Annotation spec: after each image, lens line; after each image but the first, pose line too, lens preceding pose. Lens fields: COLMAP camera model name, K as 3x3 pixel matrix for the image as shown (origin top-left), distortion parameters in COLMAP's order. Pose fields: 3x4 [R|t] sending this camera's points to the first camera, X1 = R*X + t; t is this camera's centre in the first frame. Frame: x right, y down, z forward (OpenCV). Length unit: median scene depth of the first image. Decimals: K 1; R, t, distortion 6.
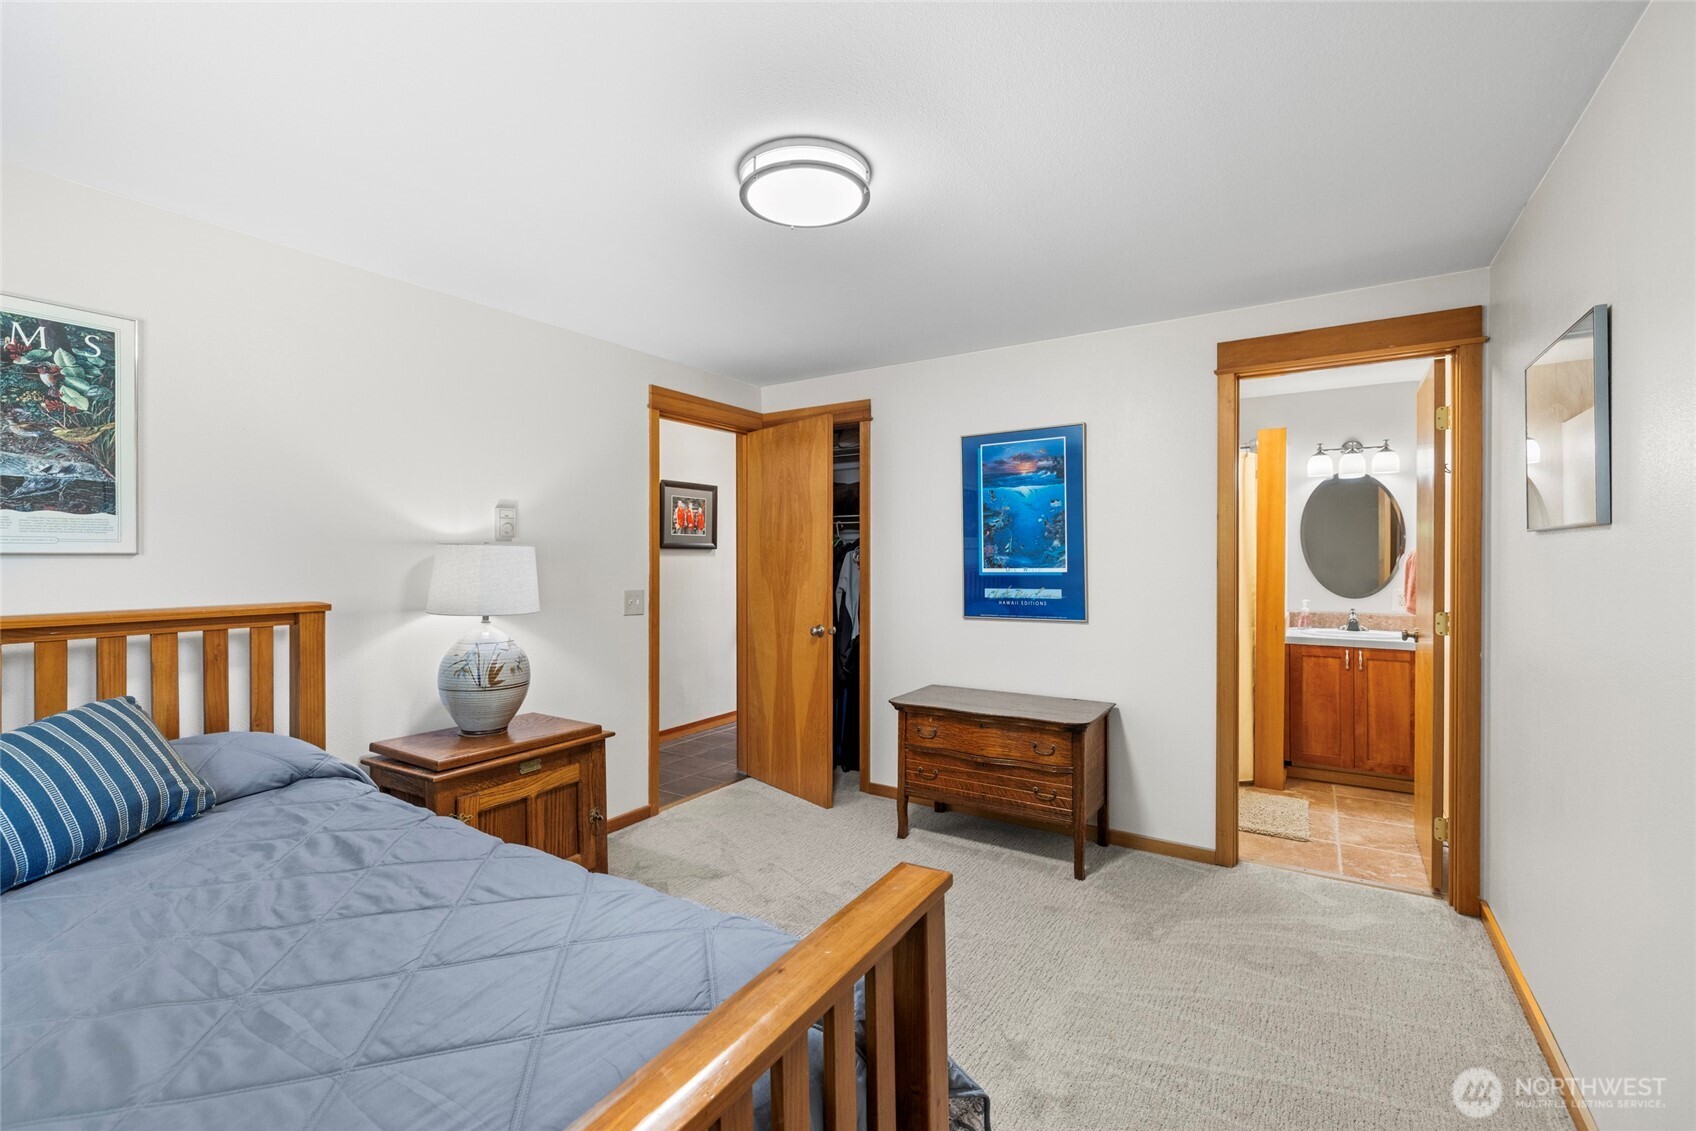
lens RADIAL K [[718.2, 0, 844.1], [0, 718.2, 560.5], [0, 0, 1]] dist [0.000963, -0.000139]
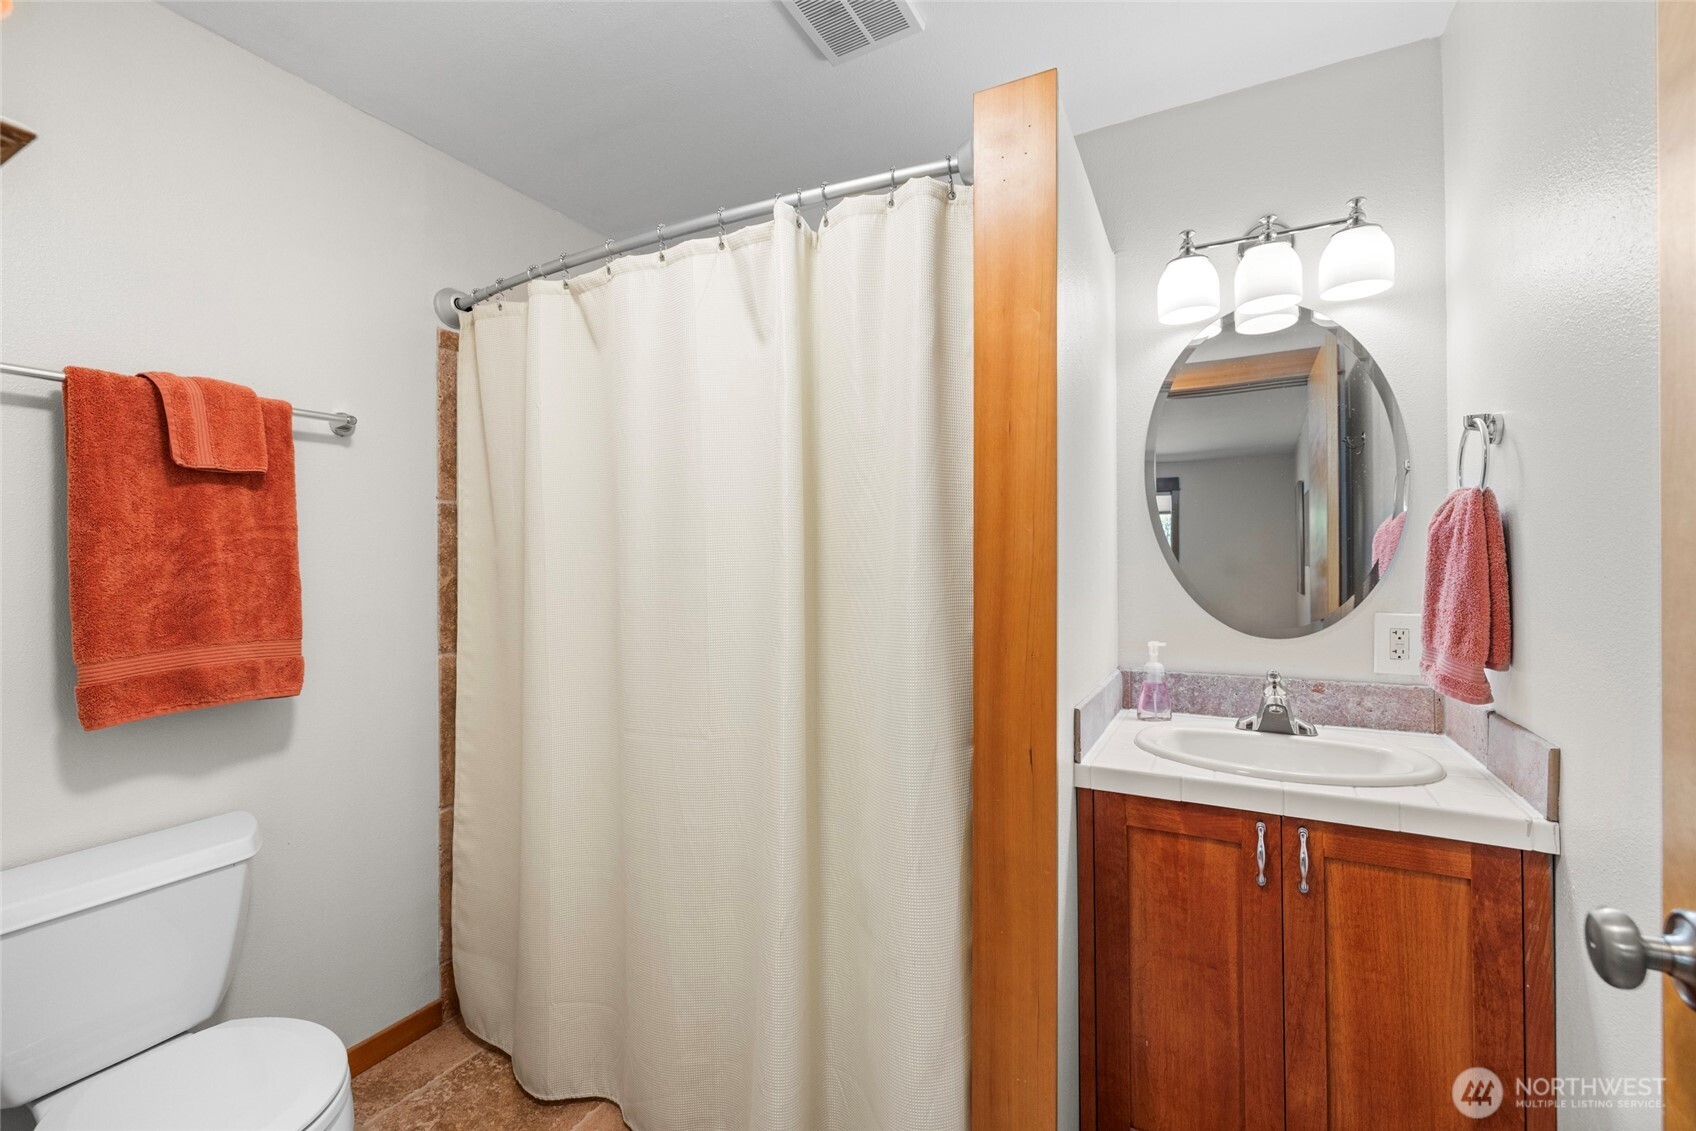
lens RADIAL K [[718.2, 0, 850.8], [0, 718.2, 565.5], [0, 0, 1]] dist [0.000963, -0.000139]
pose [[0.995065, -0.008668, 0.098851, 0.490826], [0.008786, 0.999961, -0.000761, 0.015233], [-0.098840, 0.001626, 0.995102, 0.703573]]
